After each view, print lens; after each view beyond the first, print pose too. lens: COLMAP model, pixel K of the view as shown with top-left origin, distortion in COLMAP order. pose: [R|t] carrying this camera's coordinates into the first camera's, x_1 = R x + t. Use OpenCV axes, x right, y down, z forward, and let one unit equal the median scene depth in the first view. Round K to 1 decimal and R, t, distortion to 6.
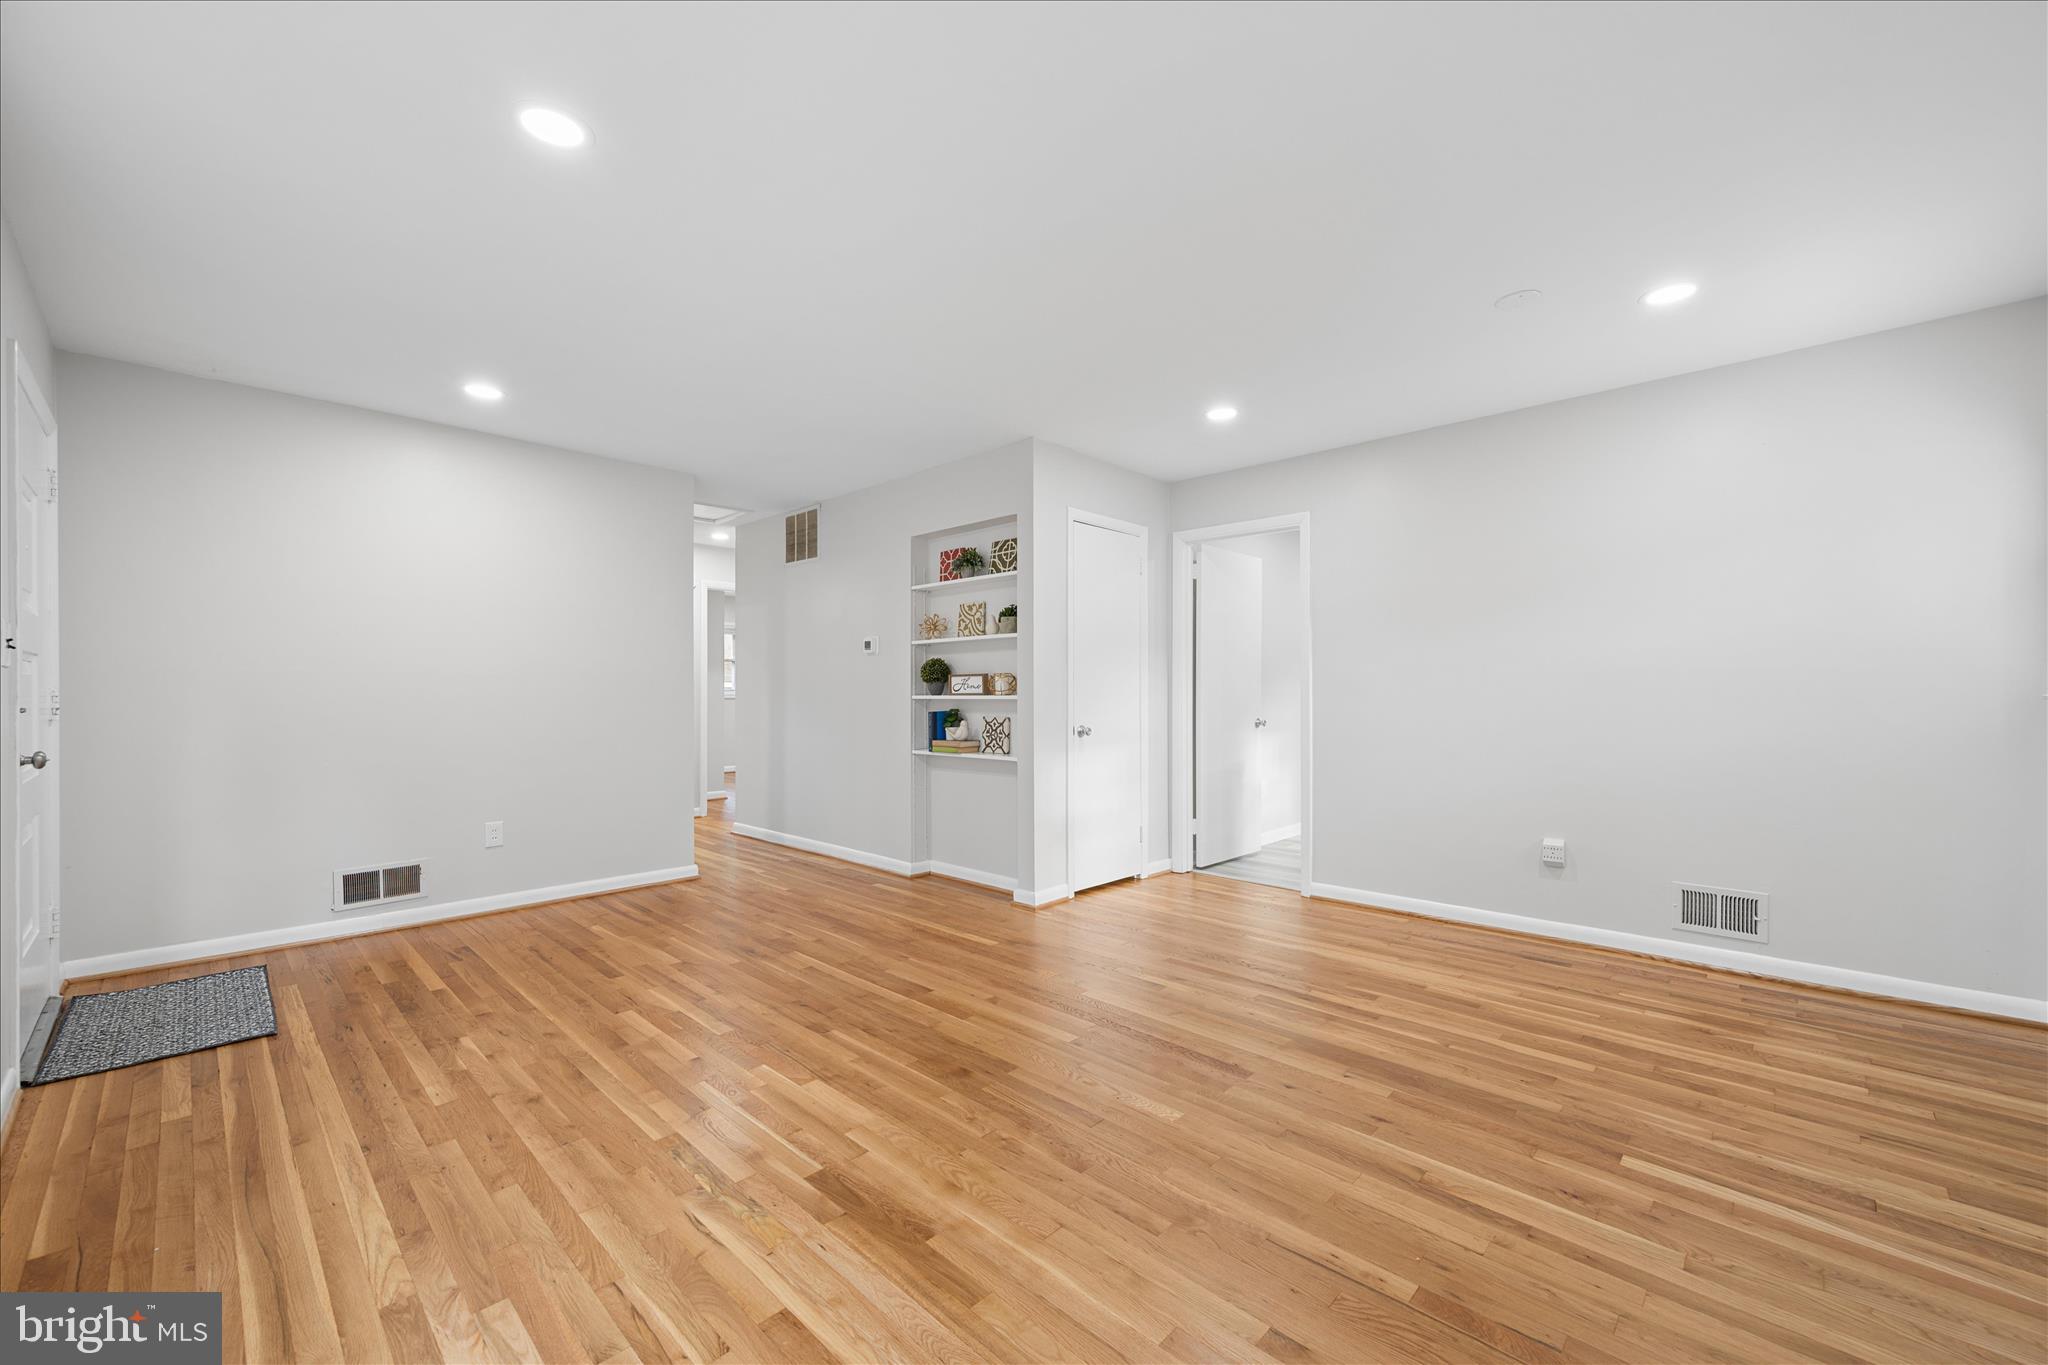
lens RADIAL K [[807.1, 0, 1022.0], [0, 807.1, 687.7], [0, 0, 1]] dist [-0.006969, 0.000482]
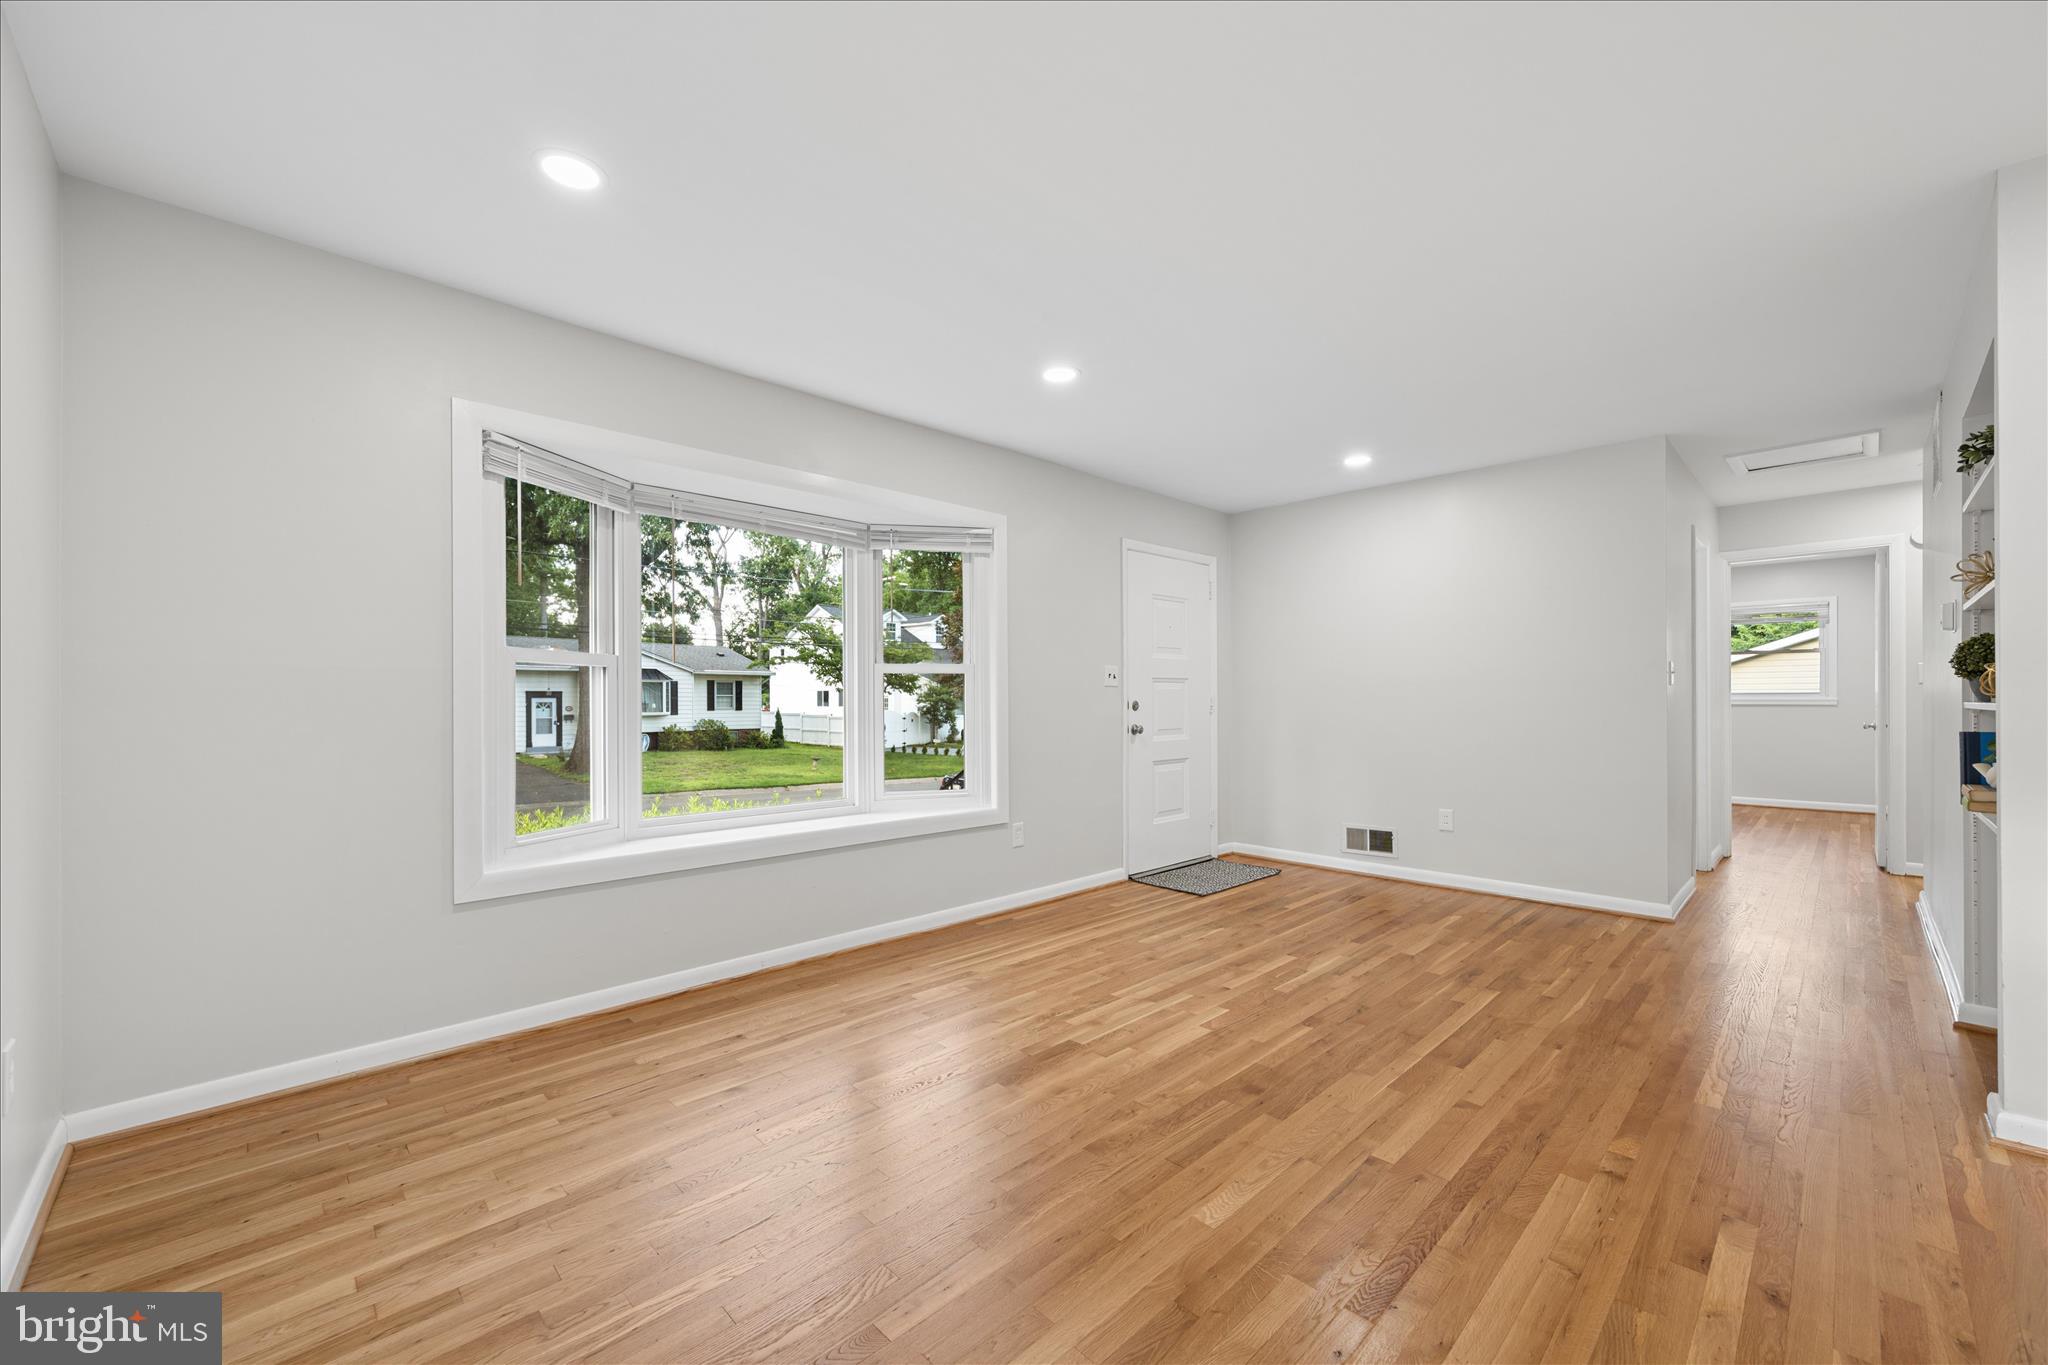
lens RADIAL K [[807.1, 0, 1017.6], [0, 807.1, 694.3], [0, 0, 1]] dist [-0.006969, 0.000482]
pose [[-0.038423, -0.002172, -0.999259, 0.701689], [0.007254, 0.999971, -0.002453, 0.002778], [0.999235, -0.007343, -0.038406, 0.588852]]
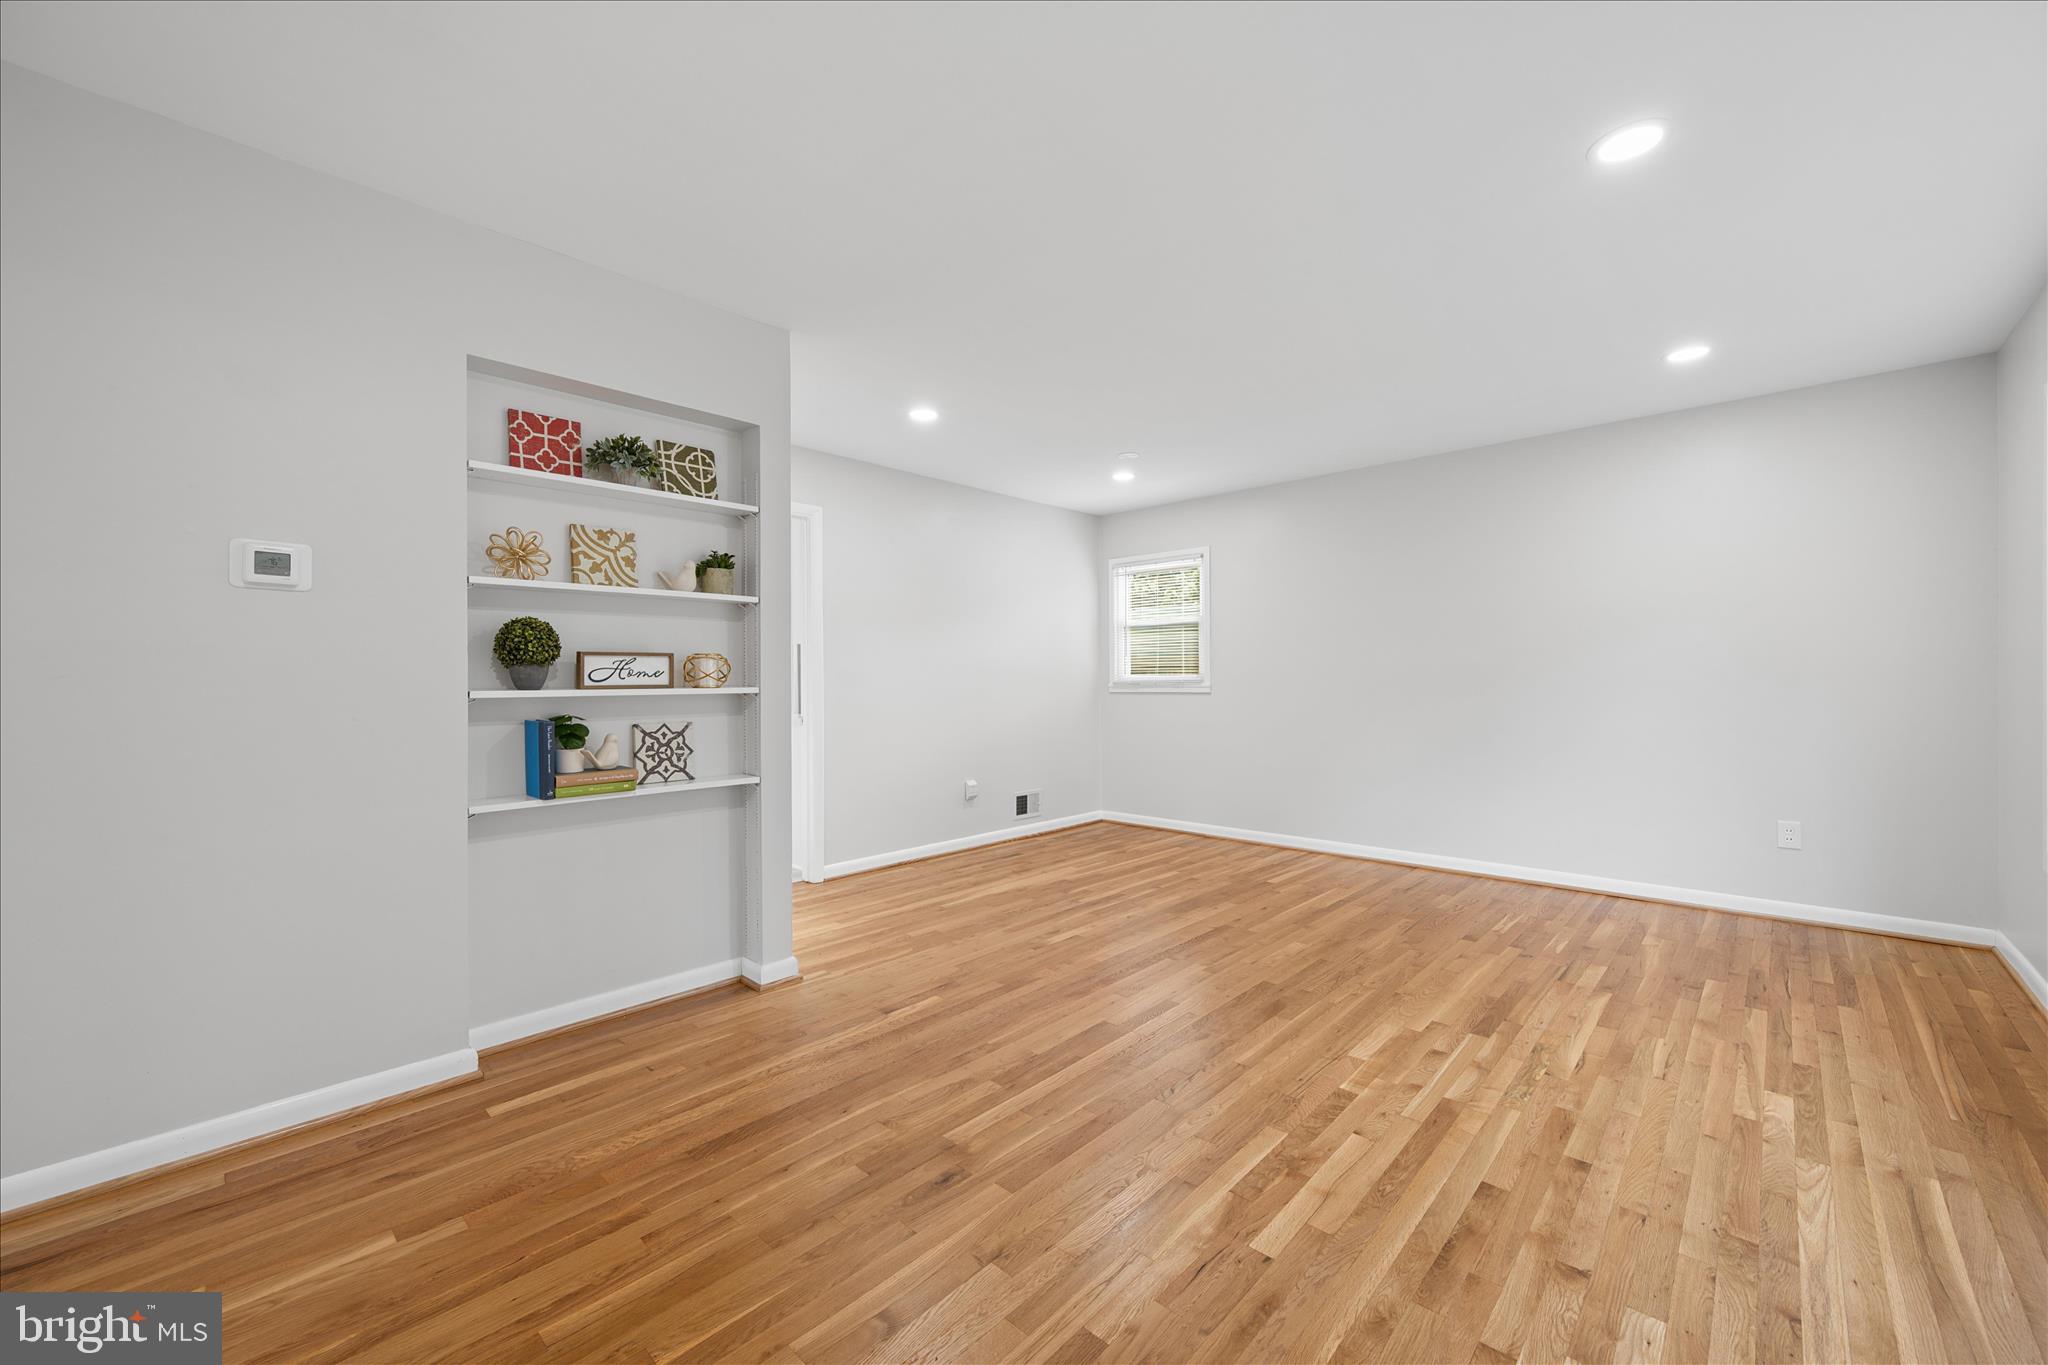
lens RADIAL K [[807.1, 0, 1027.5], [0, 807.1, 680.5], [0, 0, 1]] dist [-0.006969, 0.000482]
pose [[-0.014813, 0.001612, 0.999889, -0.975186], [0.002767, 0.999995, -0.001571, 0.007579], [-0.999886, 0.002744, -0.014817, 1.087356]]
